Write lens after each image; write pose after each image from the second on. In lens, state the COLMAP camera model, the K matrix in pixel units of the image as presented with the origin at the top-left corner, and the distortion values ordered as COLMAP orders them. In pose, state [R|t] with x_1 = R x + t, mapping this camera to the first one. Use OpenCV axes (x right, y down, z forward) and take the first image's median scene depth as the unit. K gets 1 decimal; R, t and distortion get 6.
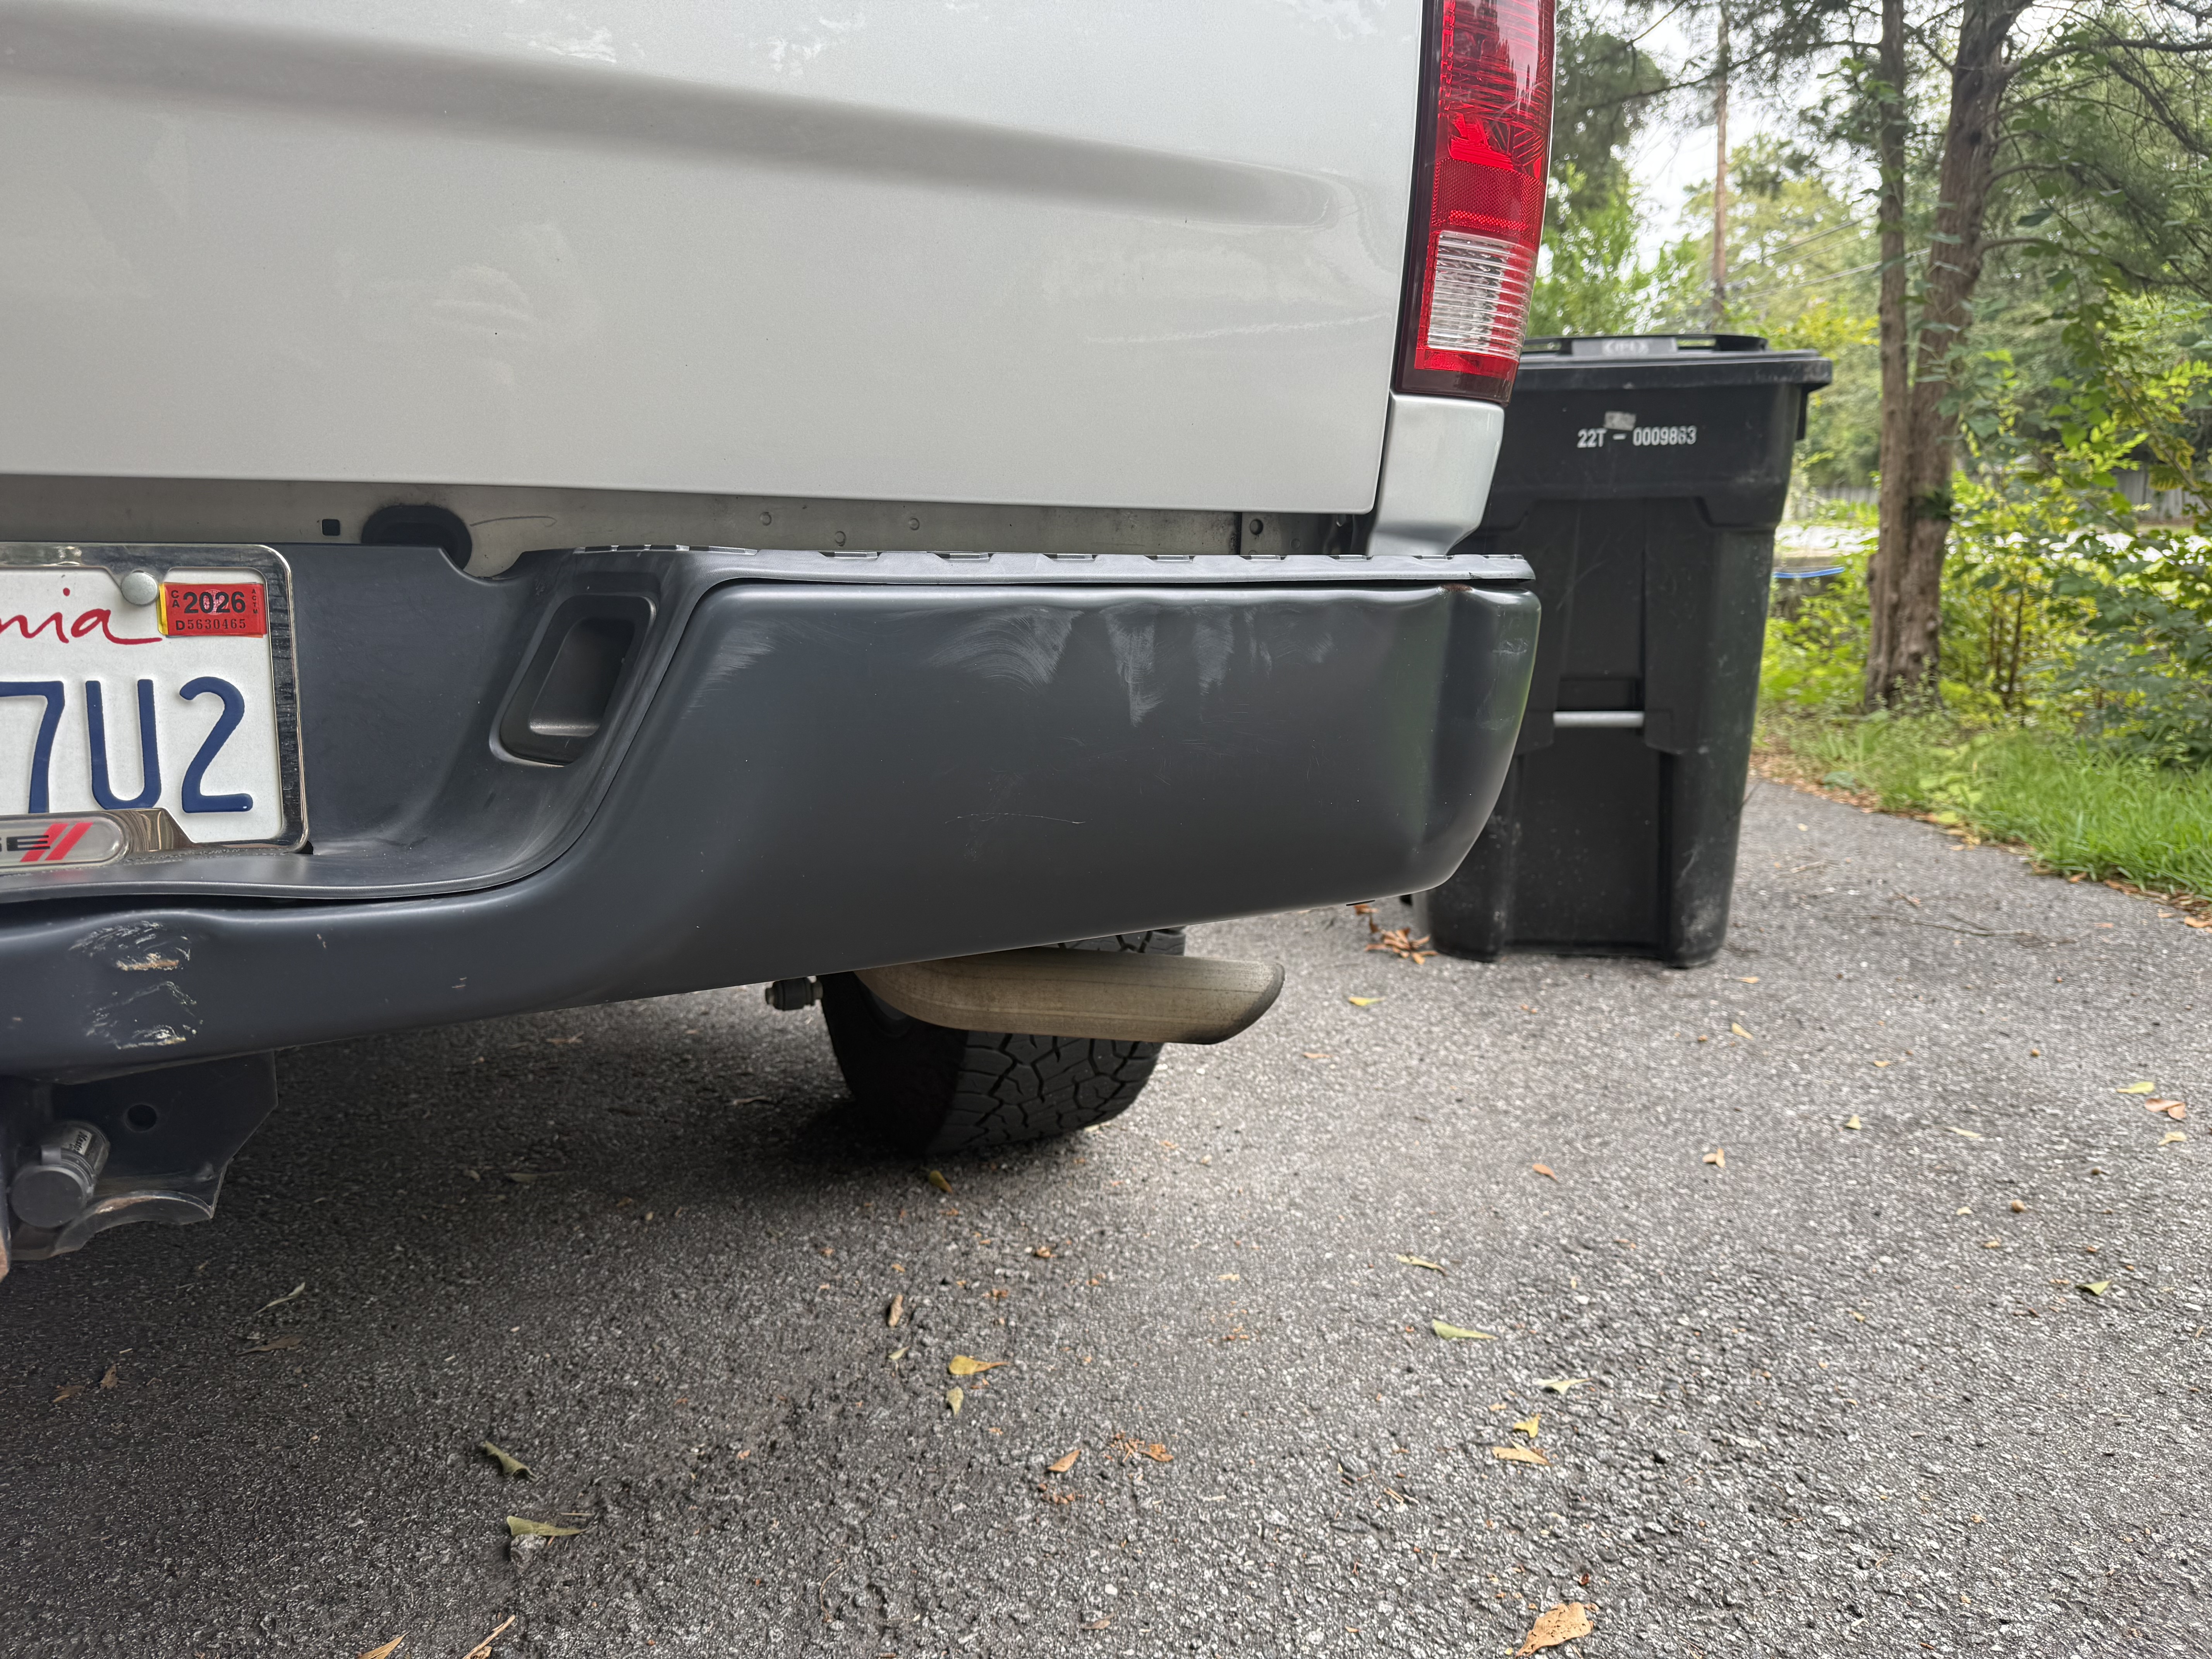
lens RADIAL K [[1552.9, 0, 1070.8], [0, 1552.9, 823.5], [0, 0, 1]] dist [0.041672, -0.046073]
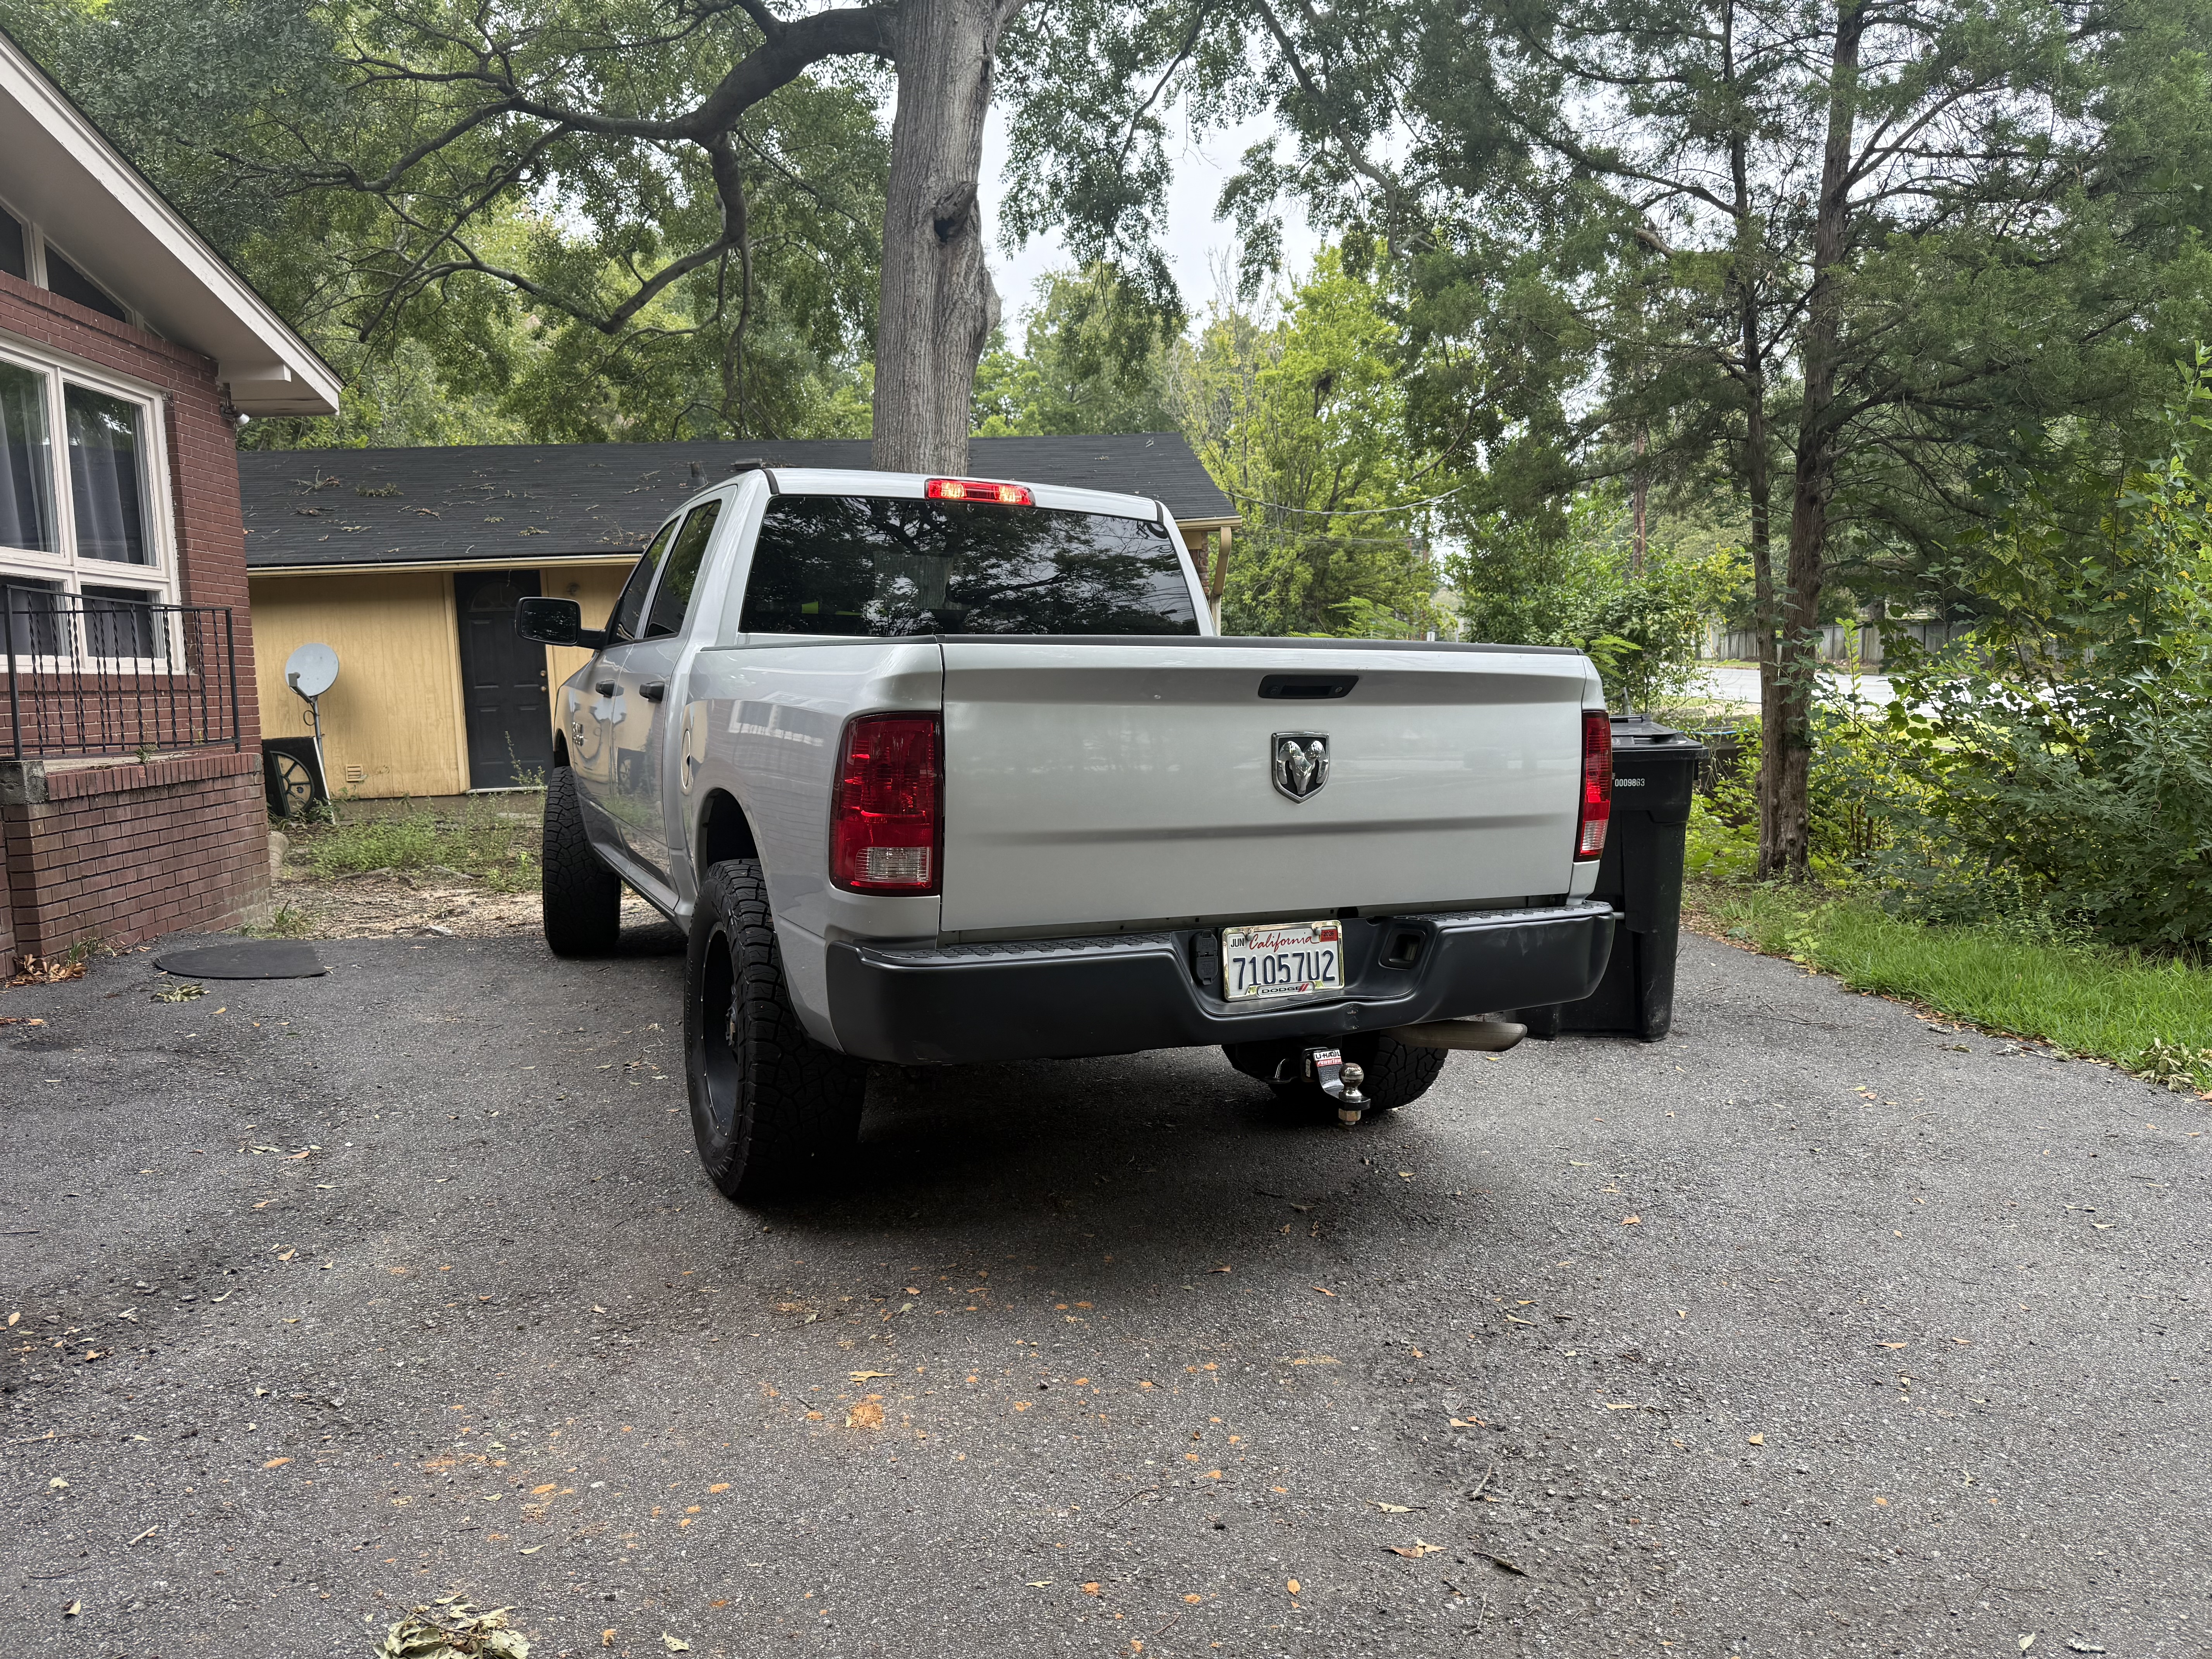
lens RADIAL K [[1539.5, 0, 1106.0], [0, 1539.5, 829.5], [0, 0, 1]] dist [0.139913, -0.191758]
pose [[0.998485, -0.009810, 0.054145, -0.436404], [0.014071, 0.996784, -0.078895, -0.030211], [-0.053197, 0.079537, 0.995411, -1.043164]]
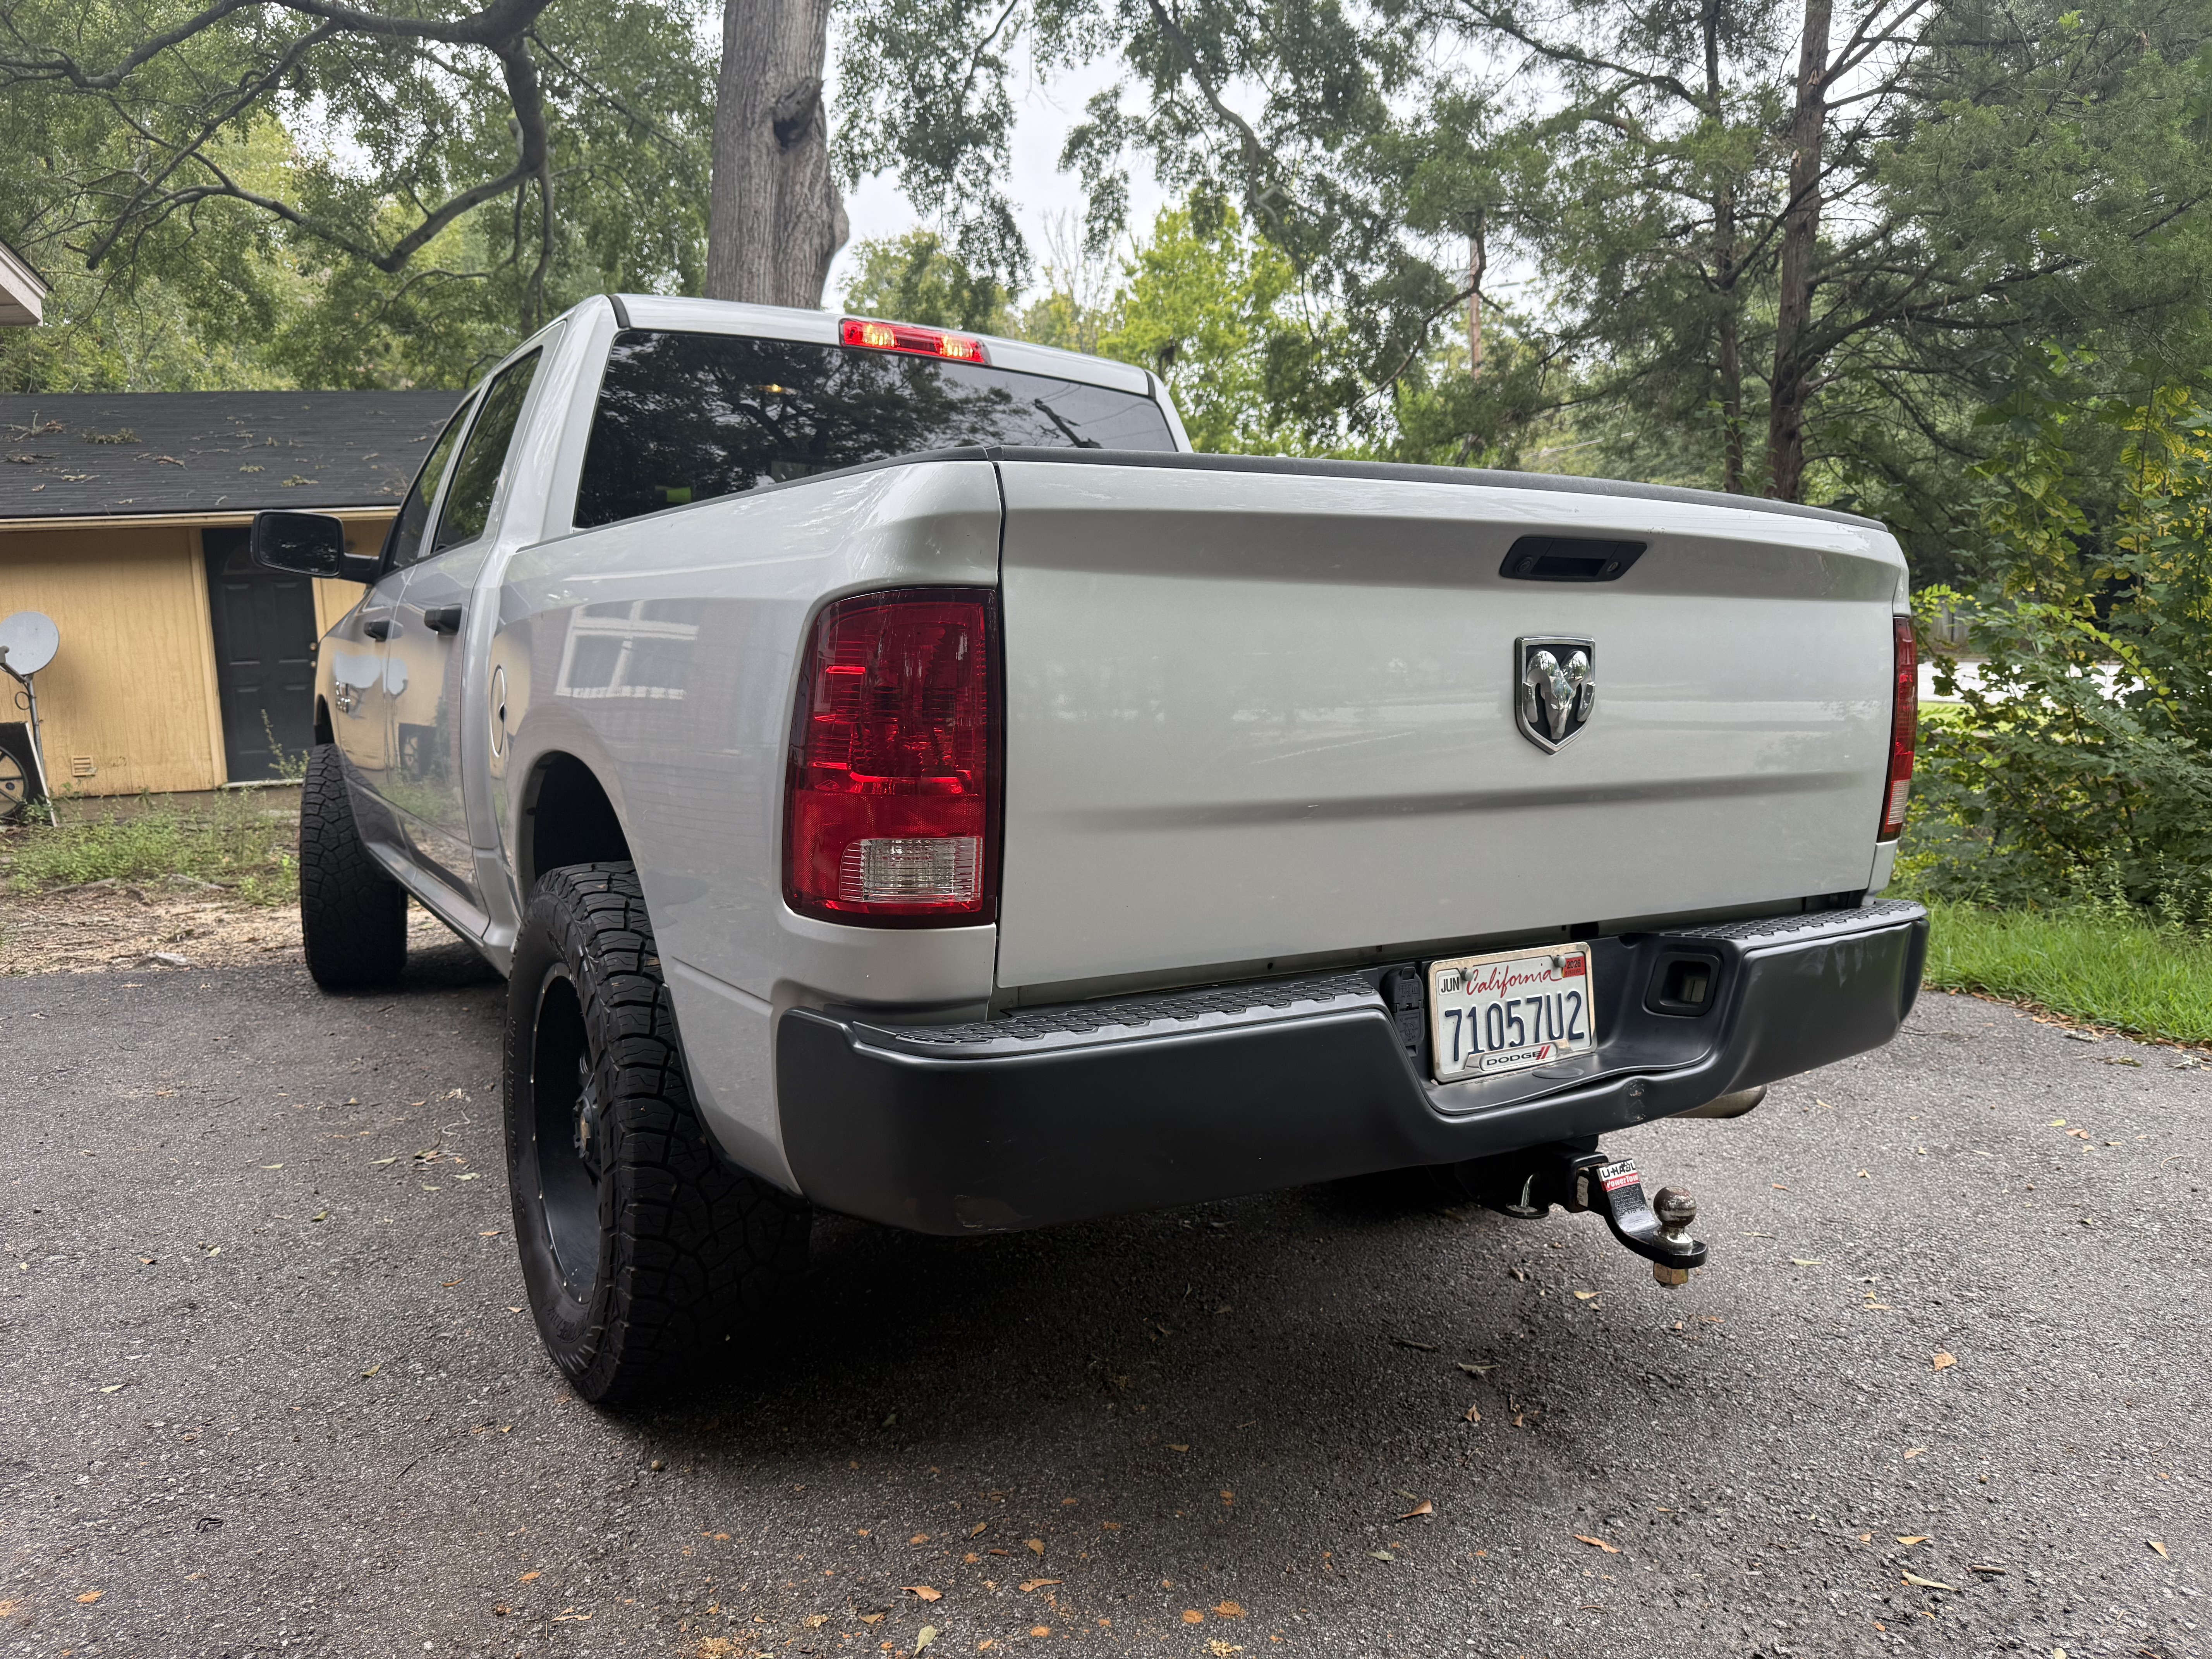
lens RADIAL K [[1559.8, 0, 1106.0], [0, 1559.8, 829.5], [0, 0, 1]] dist [0.051386, -0.047709]
pose [[0.985760, -0.028398, 0.165746, -0.562744], [0.040320, 0.996801, -0.069012, -0.067906], [-0.163256, 0.074712, 0.983751, -0.505226]]
